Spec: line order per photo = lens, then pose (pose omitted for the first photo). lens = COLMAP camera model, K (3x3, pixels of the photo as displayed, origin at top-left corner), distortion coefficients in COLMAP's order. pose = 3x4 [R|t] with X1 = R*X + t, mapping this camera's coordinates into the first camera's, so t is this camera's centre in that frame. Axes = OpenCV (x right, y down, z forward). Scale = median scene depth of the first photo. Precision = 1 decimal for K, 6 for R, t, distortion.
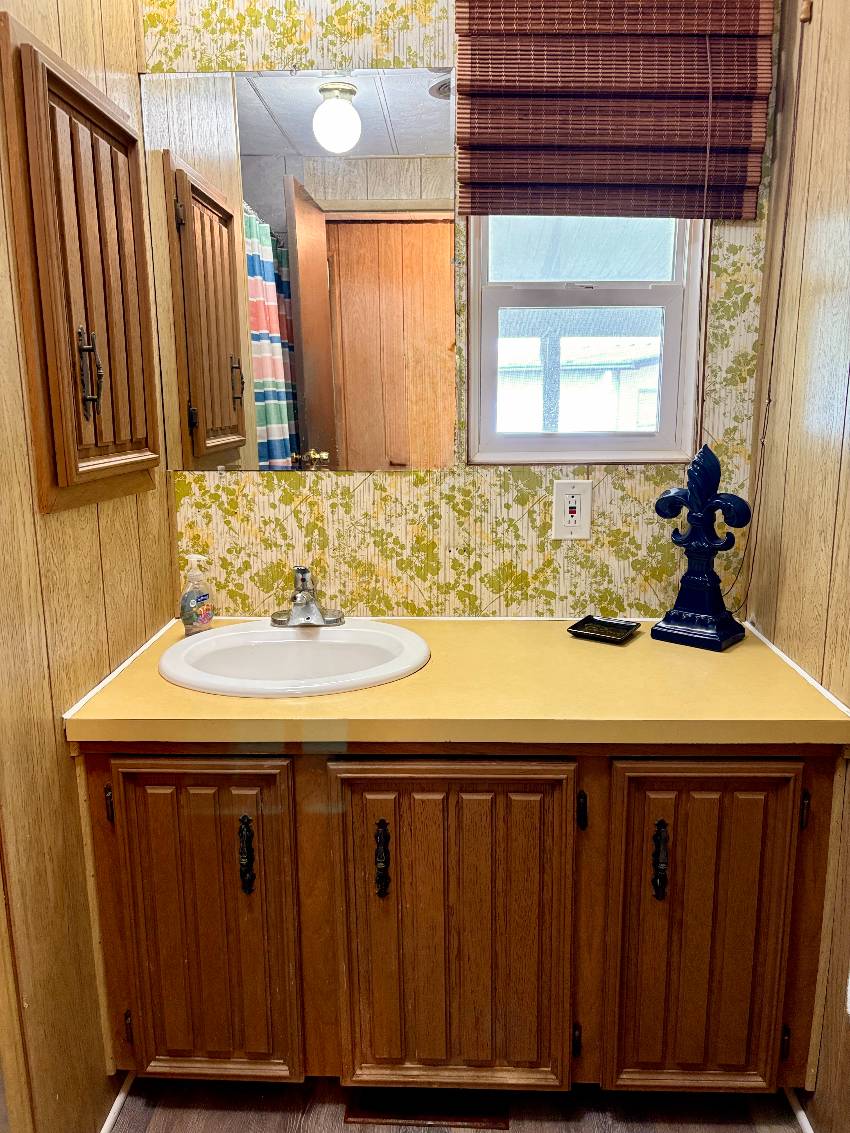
lens RADIAL K [[854.6, 0, 434.9], [0, 854.6, 568.8], [0, 0, 1]] dist [0.028154, -0.057140]
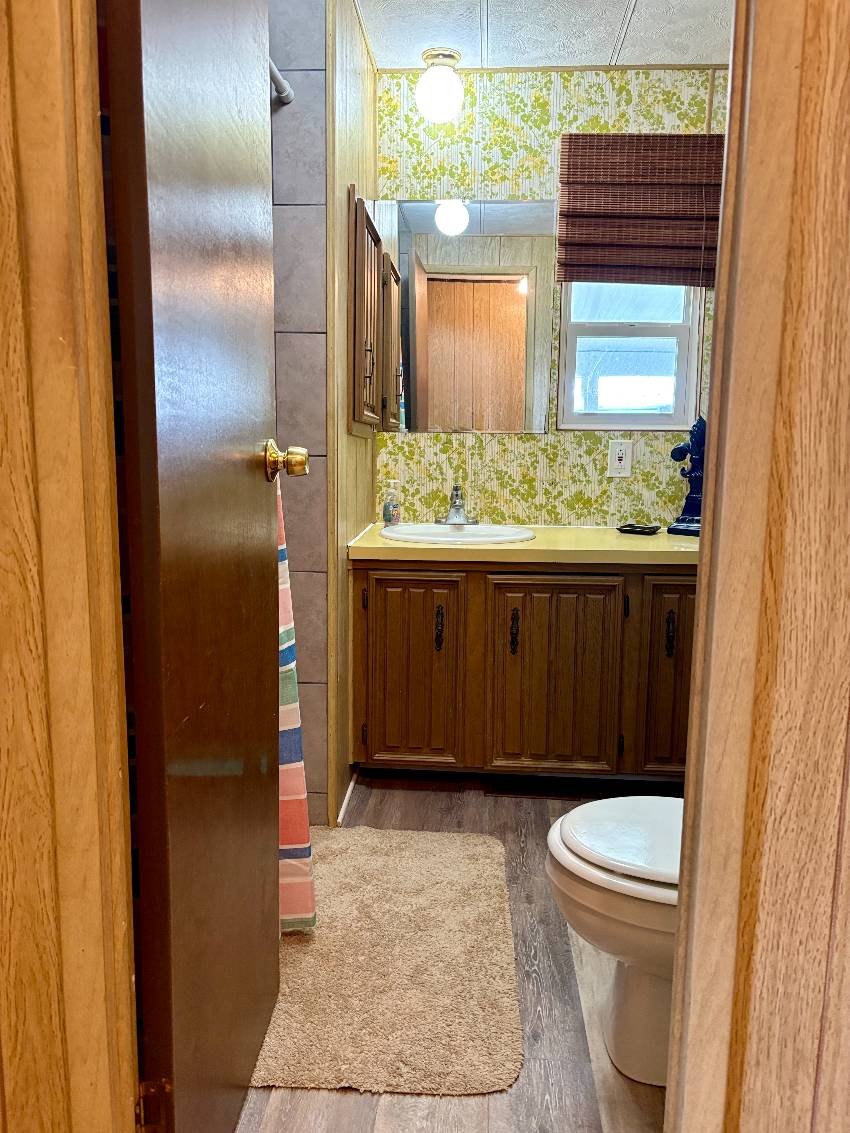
lens RADIAL K [[854.6, 0, 423.6], [0, 854.6, 567.6], [0, 0, 1]] dist [0.028154, -0.057140]
pose [[0.998801, 0.024372, -0.042445, -0.145859], [-0.026791, 0.997993, -0.057385, 0.253313], [0.040961, 0.058453, 0.997449, -0.663646]]
